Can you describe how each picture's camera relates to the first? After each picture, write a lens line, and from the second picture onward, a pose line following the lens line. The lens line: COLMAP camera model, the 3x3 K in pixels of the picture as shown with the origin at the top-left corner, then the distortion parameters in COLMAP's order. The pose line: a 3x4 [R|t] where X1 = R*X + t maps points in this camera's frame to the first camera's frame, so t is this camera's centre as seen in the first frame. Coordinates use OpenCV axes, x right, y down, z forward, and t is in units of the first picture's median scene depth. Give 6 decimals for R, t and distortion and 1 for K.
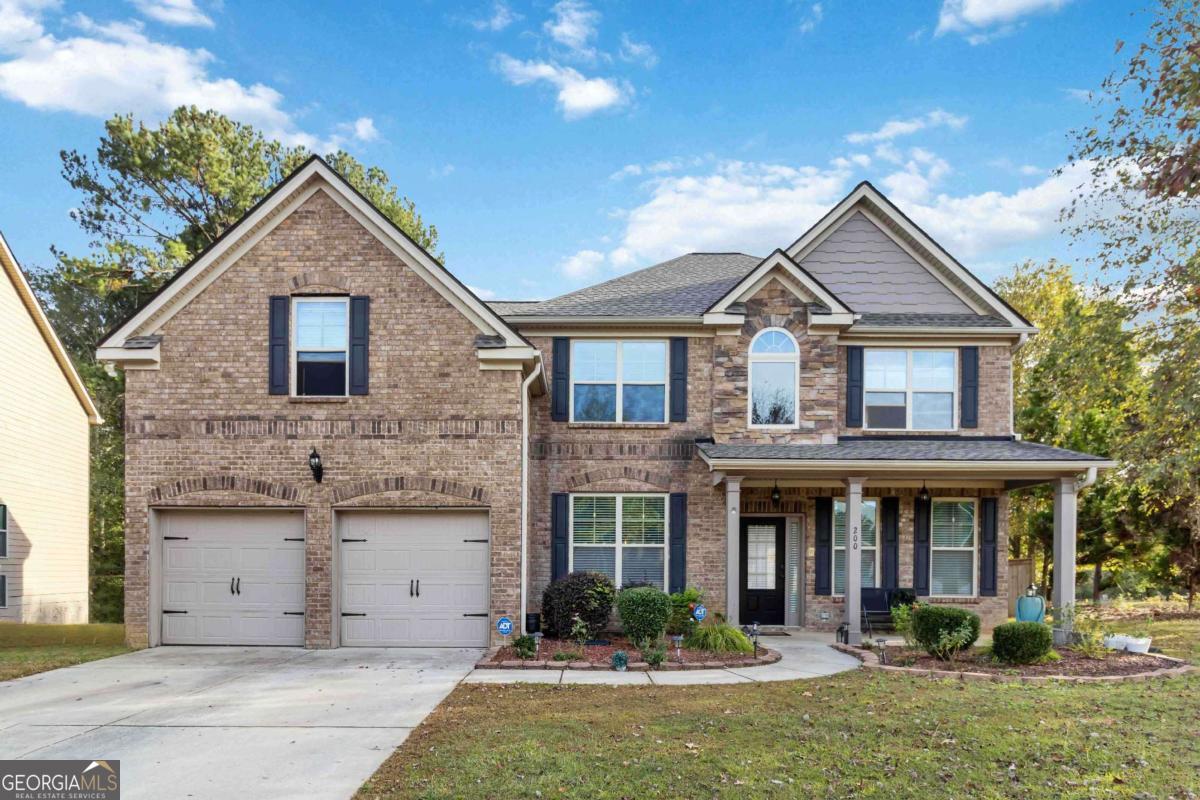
lens RADIAL K [[699.3, 0, 600.0], [0, 699.3, 400.0], [0, 0, 1]] dist [-0.002996, -0.000369]
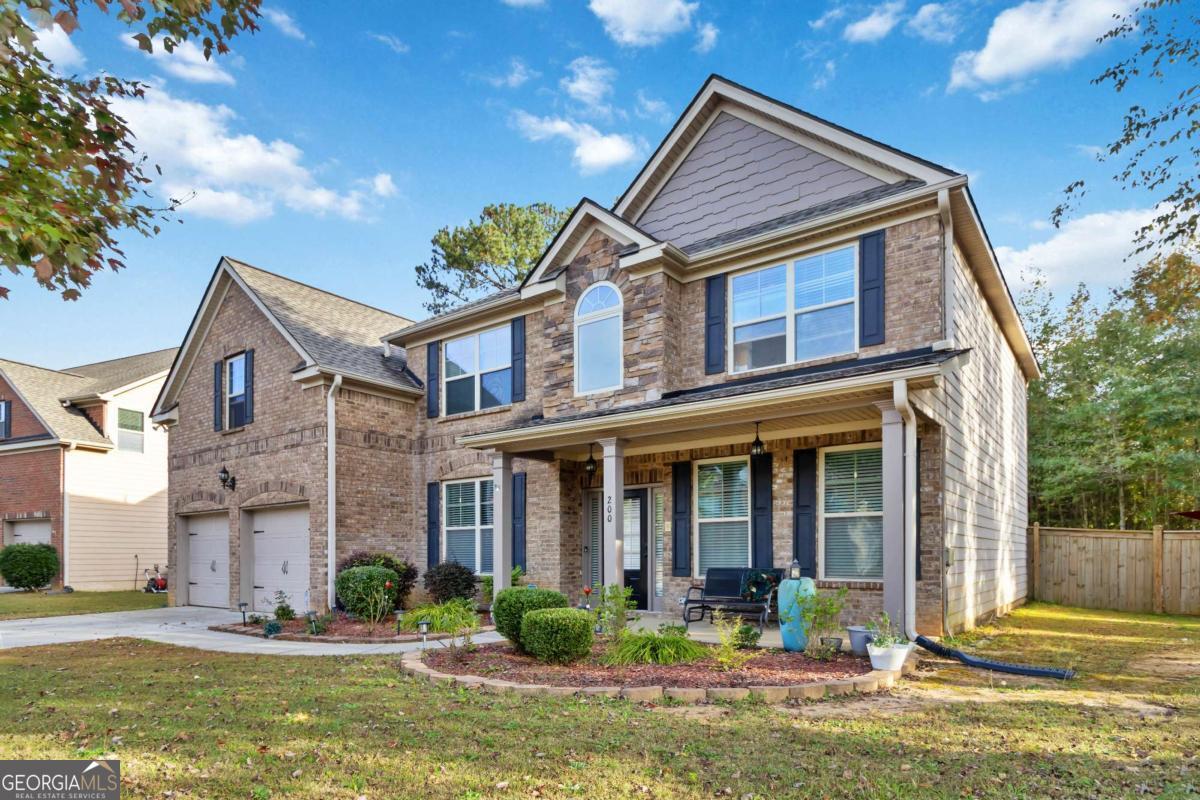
lens RADIAL K [[654.3, 0, 600.0], [0, 654.3, 400.0], [0, 0, 1]] dist [-0.002044, -0.000015]
pose [[0.792701, -0.152467, -0.590236, 0.745390], [0.155400, 0.986771, -0.046192, 0.088641], [0.589470, -0.055106, 0.805908, 0.311596]]
